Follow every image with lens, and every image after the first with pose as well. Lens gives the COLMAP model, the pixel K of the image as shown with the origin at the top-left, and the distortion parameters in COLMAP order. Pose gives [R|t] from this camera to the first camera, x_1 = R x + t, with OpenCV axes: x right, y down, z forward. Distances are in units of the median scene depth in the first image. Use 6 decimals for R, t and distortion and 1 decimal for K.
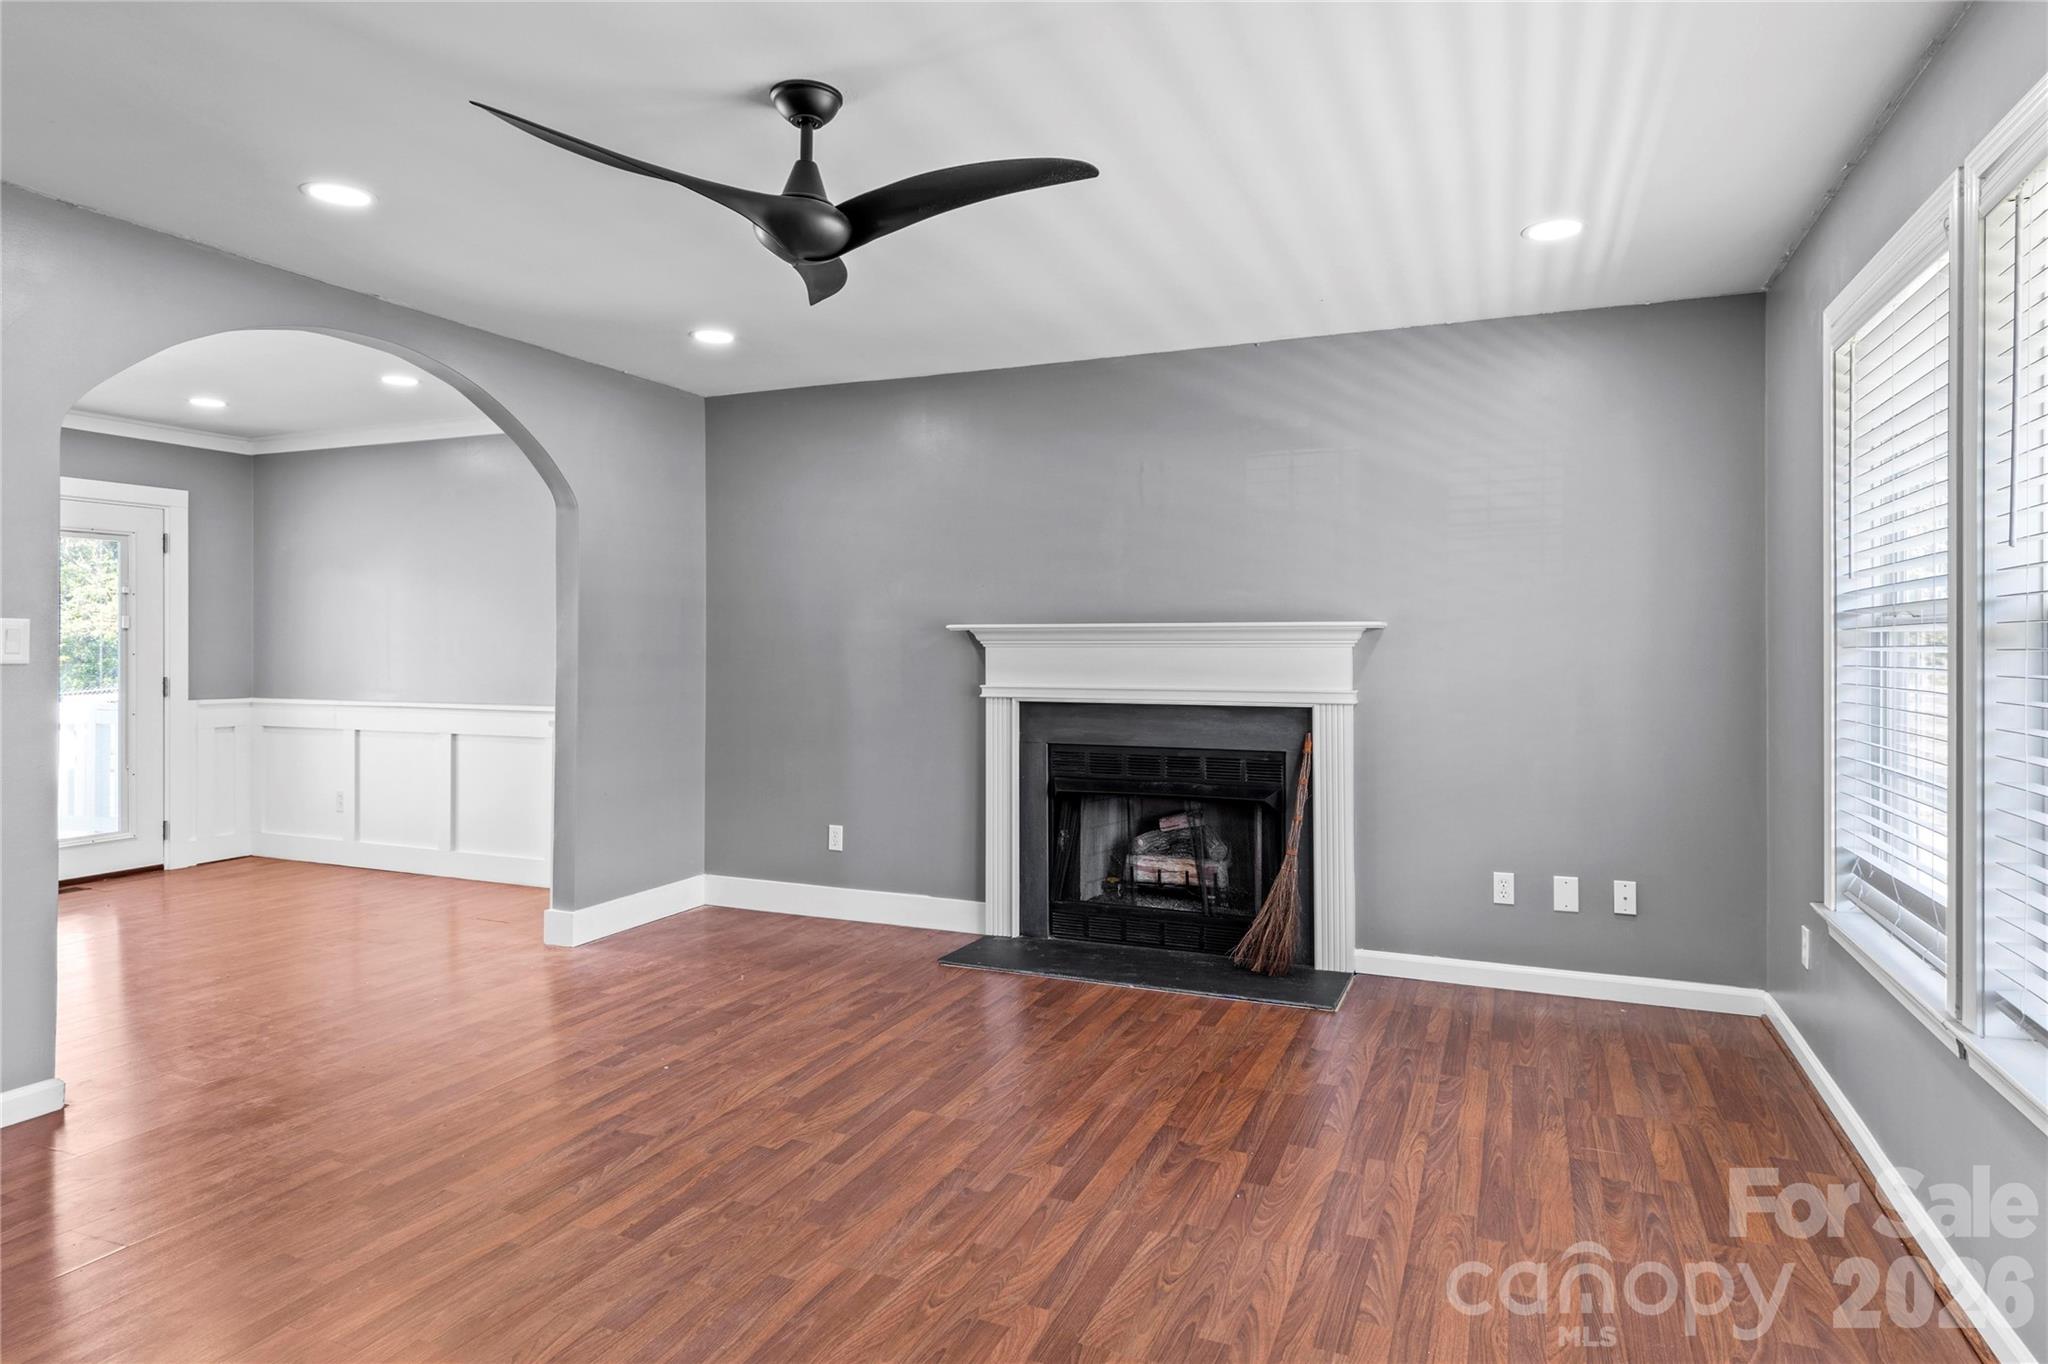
lens RADIAL K [[1185.5, 0, 1046.4], [0, 1185.5, 607.5], [0, 0, 1]] dist [0.003815, 0.000287]
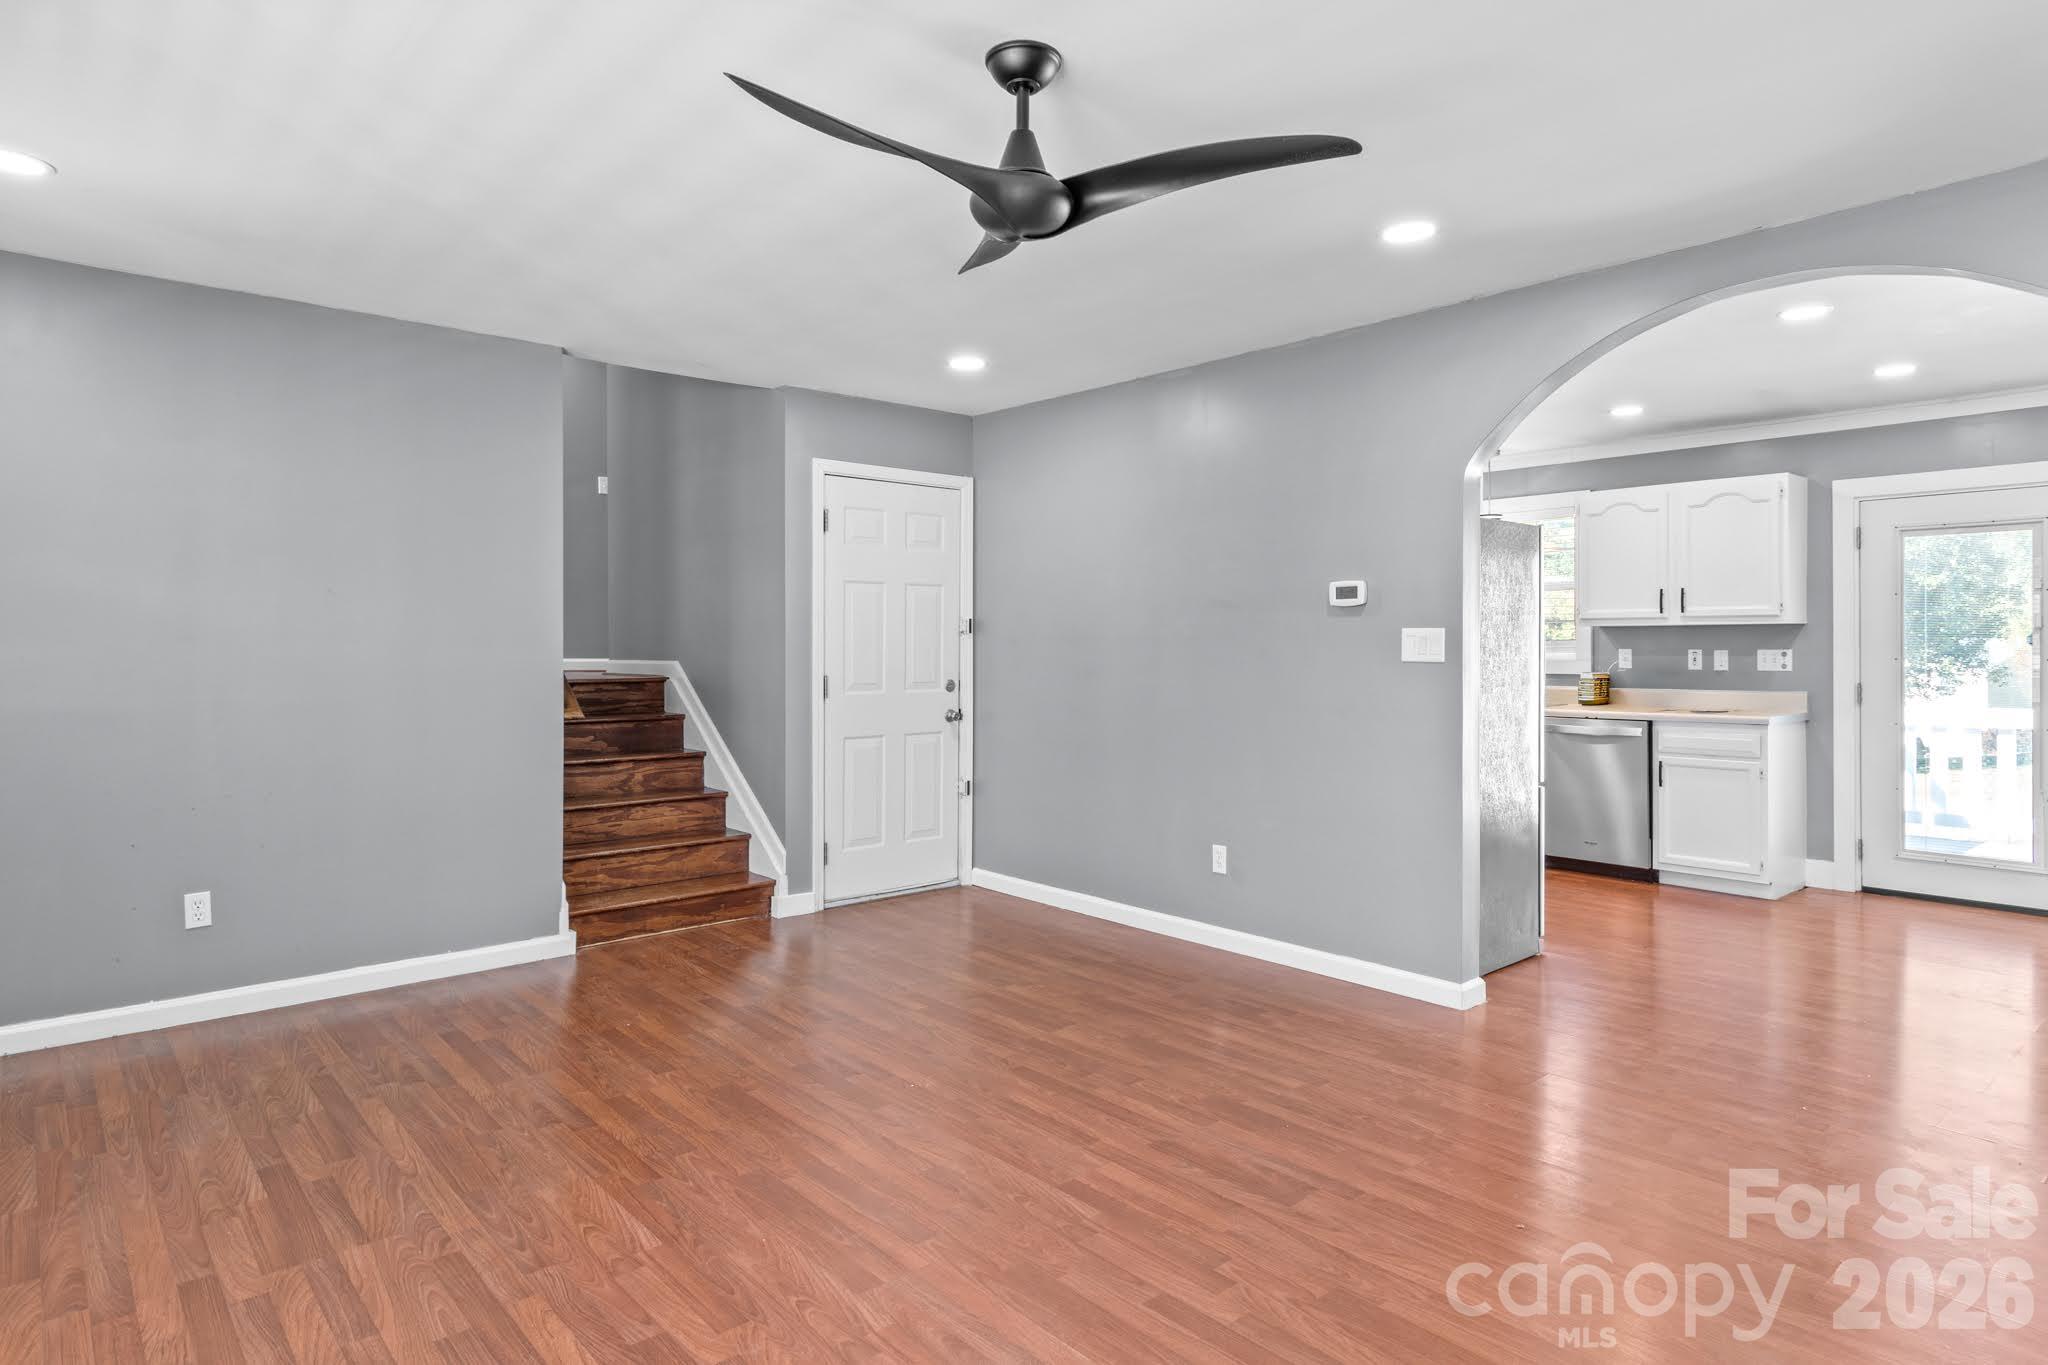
lens RADIAL K [[1137.7, 0, 1021.8], [0, 1137.7, 643.3], [0, 0, 1]] dist [-0.000506, -0.000141]
pose [[-0.441449, -0.002584, -0.897282, 0.532811], [0.023711, 0.999613, -0.014545, 0.037137], [0.896973, -0.027697, -0.441217, 1.246420]]
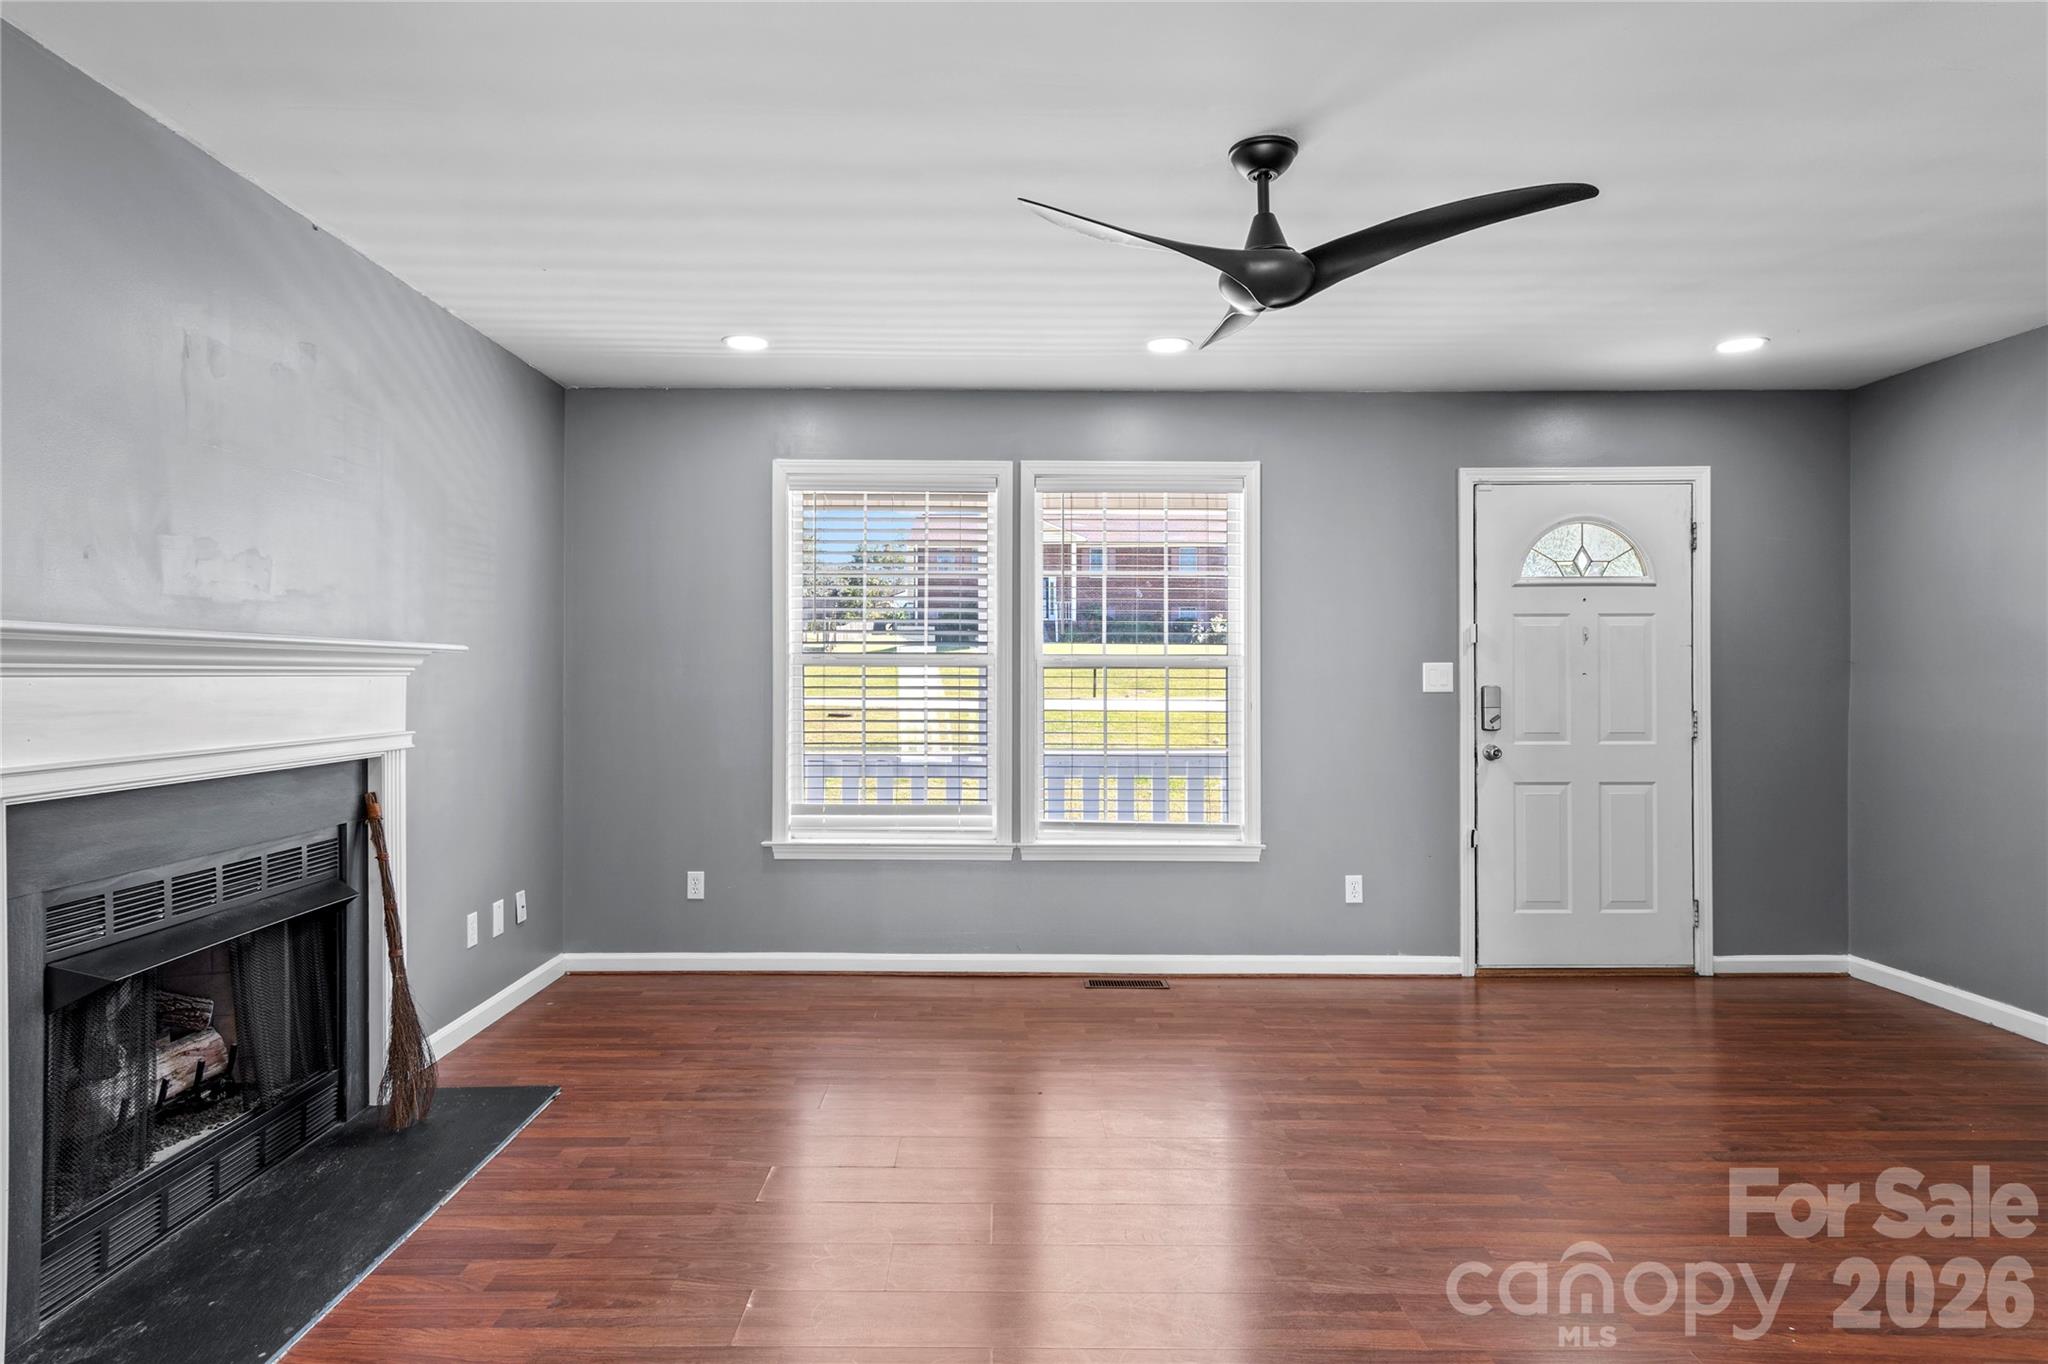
lens RADIAL K [[1137.7, 0, 1021.8], [0, 1137.7, 642.8], [0, 0, 1]] dist [-0.000506, -0.000141]
pose [[-0.403594, 0.031331, 0.914402, -0.917199], [-0.026253, 0.998605, -0.045804, 0.054529], [-0.914562, -0.042492, -0.402208, 1.422094]]
